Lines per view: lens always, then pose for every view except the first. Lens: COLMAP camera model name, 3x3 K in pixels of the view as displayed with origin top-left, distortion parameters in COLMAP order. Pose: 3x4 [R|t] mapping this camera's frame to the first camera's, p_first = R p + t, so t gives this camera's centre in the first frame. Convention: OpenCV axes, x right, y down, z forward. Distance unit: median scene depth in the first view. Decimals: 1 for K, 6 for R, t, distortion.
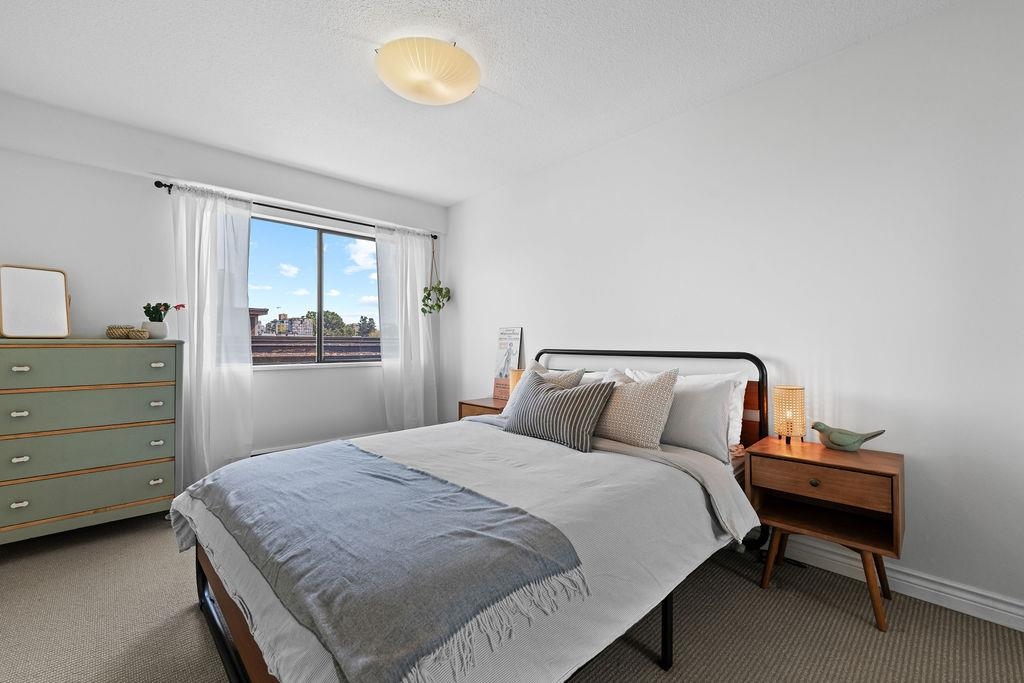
lens RADIAL K [[422.7, 0, 510.6], [0, 422.7, 344.8], [0, 0, 1]] dist [-0.000347, 0.000184]
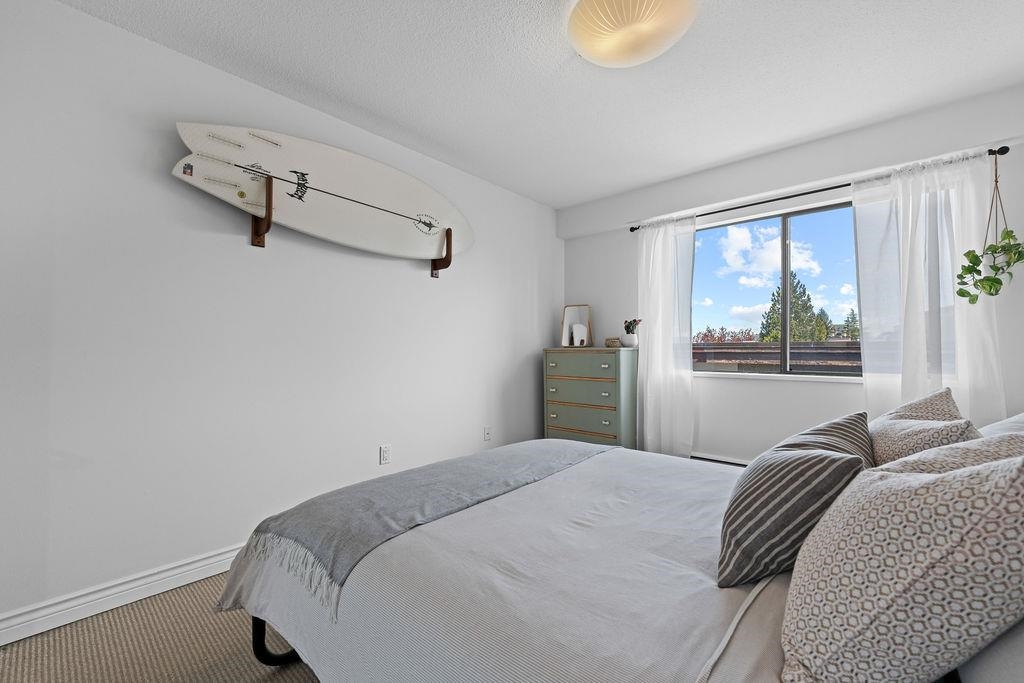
lens RADIAL K [[422.7, 0, 510.6], [0, 422.7, 344.8], [0, 0, 1]] dist [-0.000347, 0.000184]
pose [[0.083505, -0.009162, -0.996465, 0.401517], [-0.003850, 0.999947, -0.009517, -0.004298], [0.996500, 0.004632, 0.083466, 0.457083]]
